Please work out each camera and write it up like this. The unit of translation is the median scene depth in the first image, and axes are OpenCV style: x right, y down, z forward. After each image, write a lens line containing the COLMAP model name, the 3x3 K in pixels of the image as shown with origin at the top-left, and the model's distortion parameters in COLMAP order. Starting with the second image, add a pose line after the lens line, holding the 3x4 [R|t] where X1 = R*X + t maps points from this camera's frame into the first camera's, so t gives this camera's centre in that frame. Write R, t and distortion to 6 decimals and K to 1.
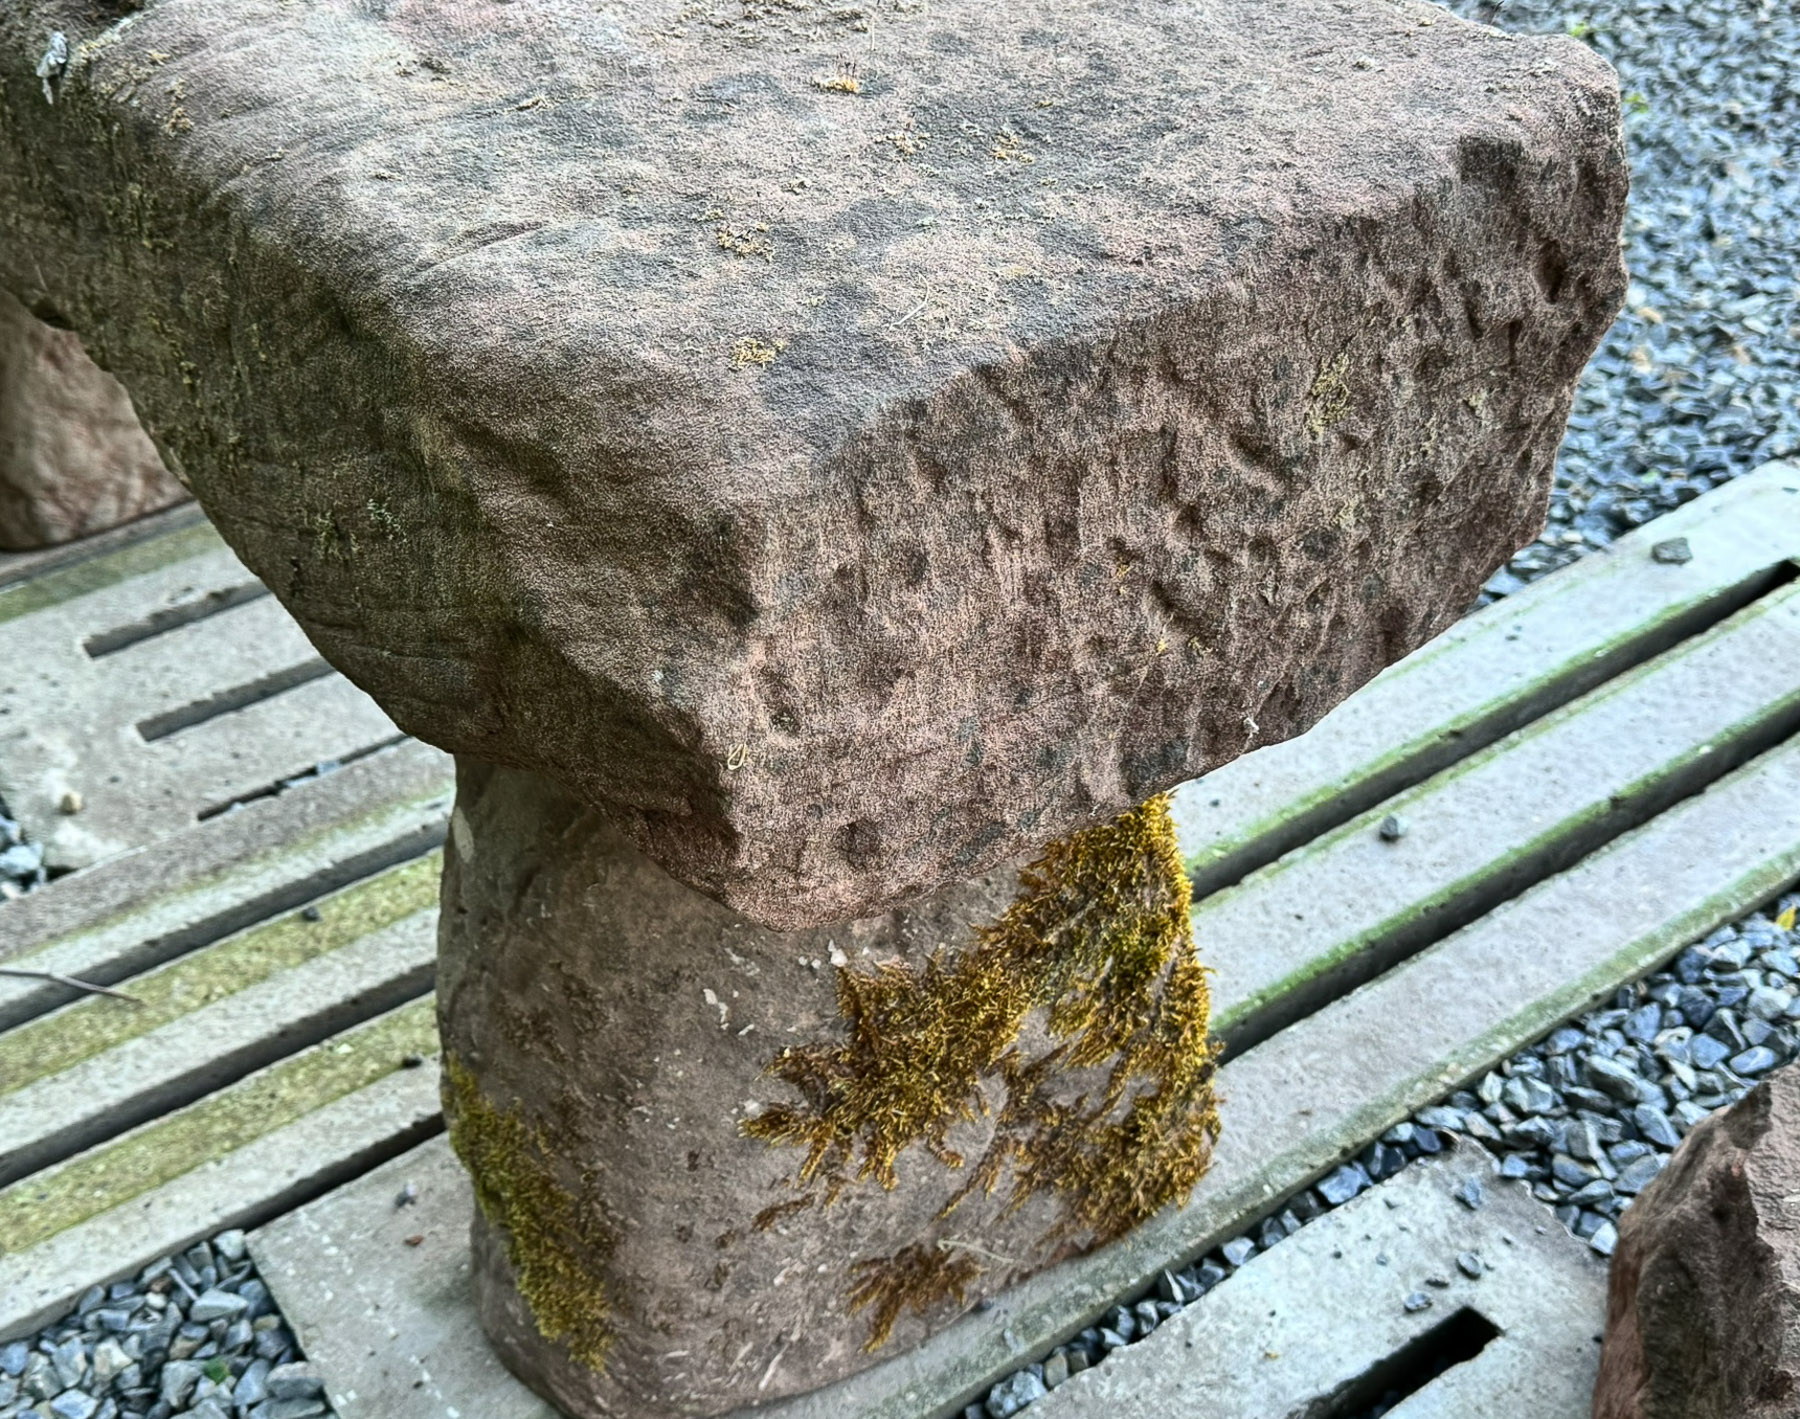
lens RADIAL K [[1899.4, 0, 804.0], [0, 1899.4, 708.7], [0, 0, 1]] dist [0.160425, -0.342571]
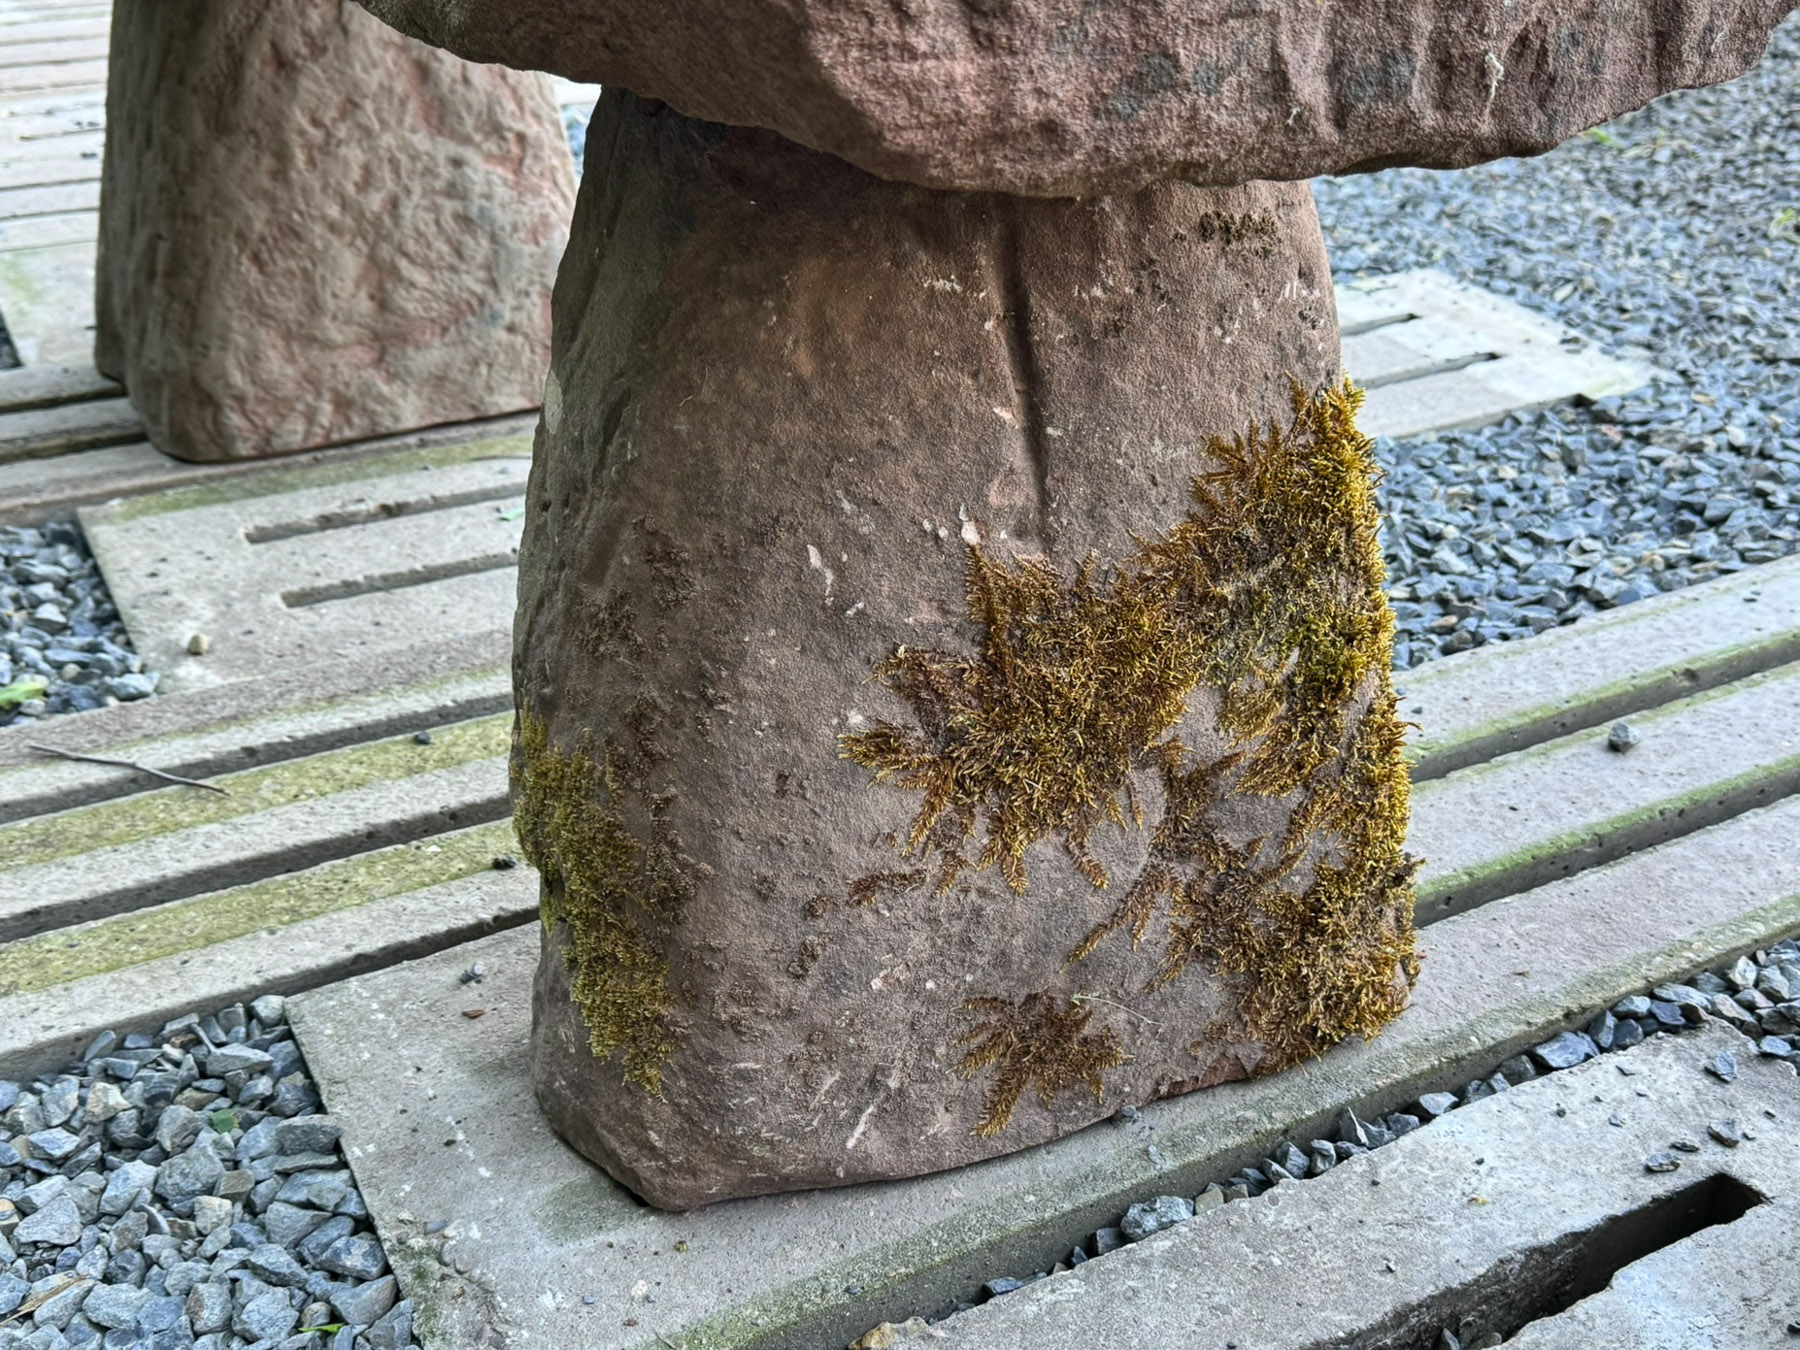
lens RADIAL K [[1791.9, 0, 888.7], [0, 1791.9, 688.0], [0, 0, 1]] dist [0.170187, -0.362545]
pose [[0.995206, 0.066018, -0.072156, 0.035827], [-0.078266, 0.980027, -0.182818, 0.281451], [0.058646, 0.187589, 0.980495, 0.189271]]
